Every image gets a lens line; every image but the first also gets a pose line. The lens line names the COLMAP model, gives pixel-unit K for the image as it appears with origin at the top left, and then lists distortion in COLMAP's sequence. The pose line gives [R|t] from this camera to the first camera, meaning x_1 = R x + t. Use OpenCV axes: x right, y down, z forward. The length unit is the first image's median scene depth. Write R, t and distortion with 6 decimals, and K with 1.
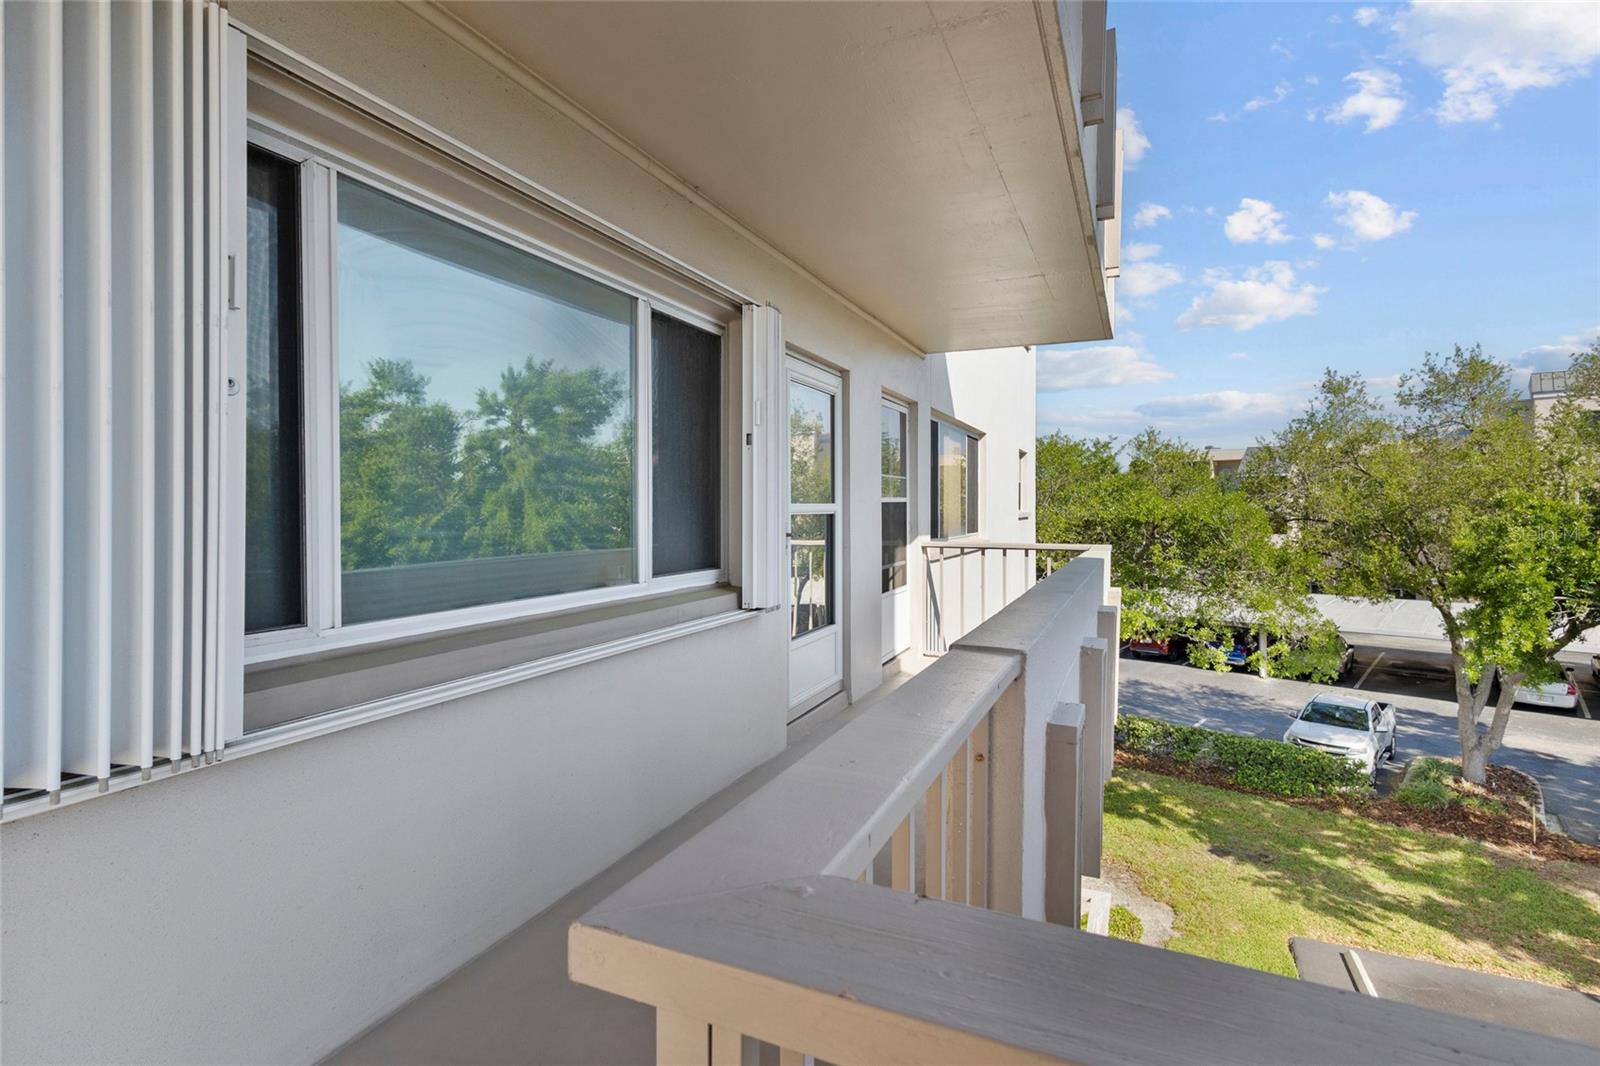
lens RADIAL K [[735.7, 0, 792.3], [0, 735.7, 531.9], [0, 0, 1]] dist [0.000934, -0.000909]
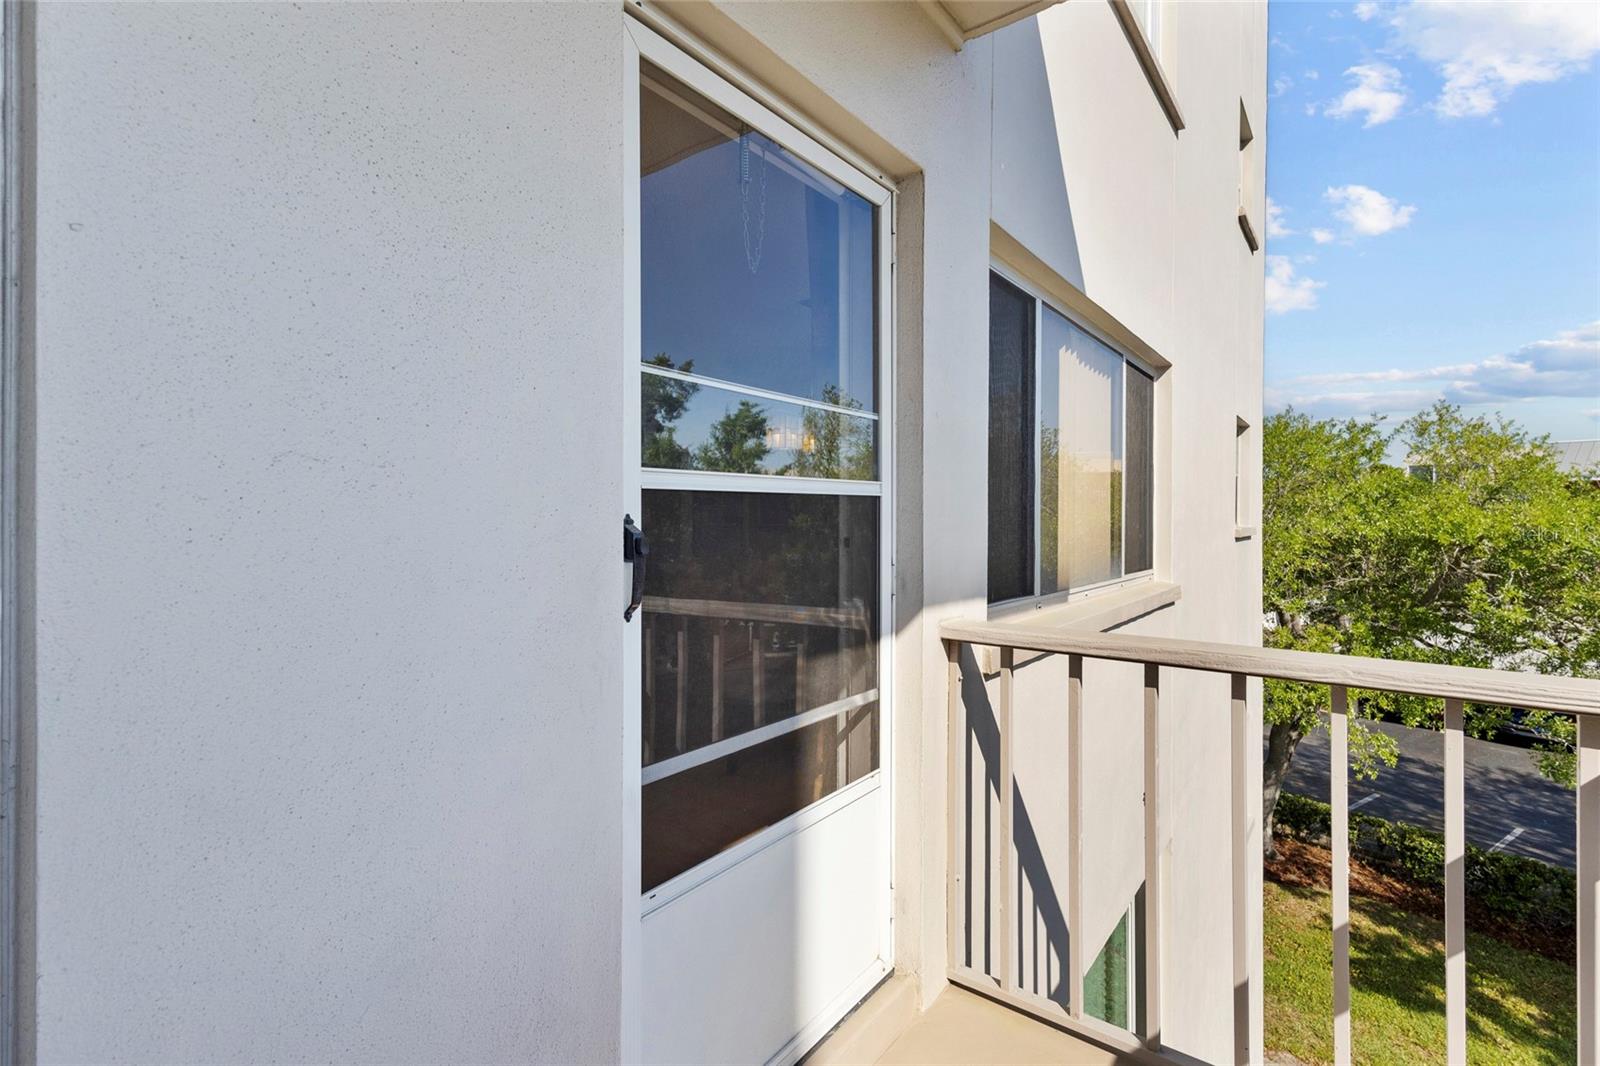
lens RADIAL K [[735.7, 0, 796.0], [0, 735.7, 533.0], [0, 0, 1]] dist [0.000934, -0.000909]
pose [[0.975999, 0.004399, -0.217731, 0.067986], [-0.008107, 0.999837, -0.016137, -0.007417], [0.217625, 0.017515, 0.975875, 0.252218]]
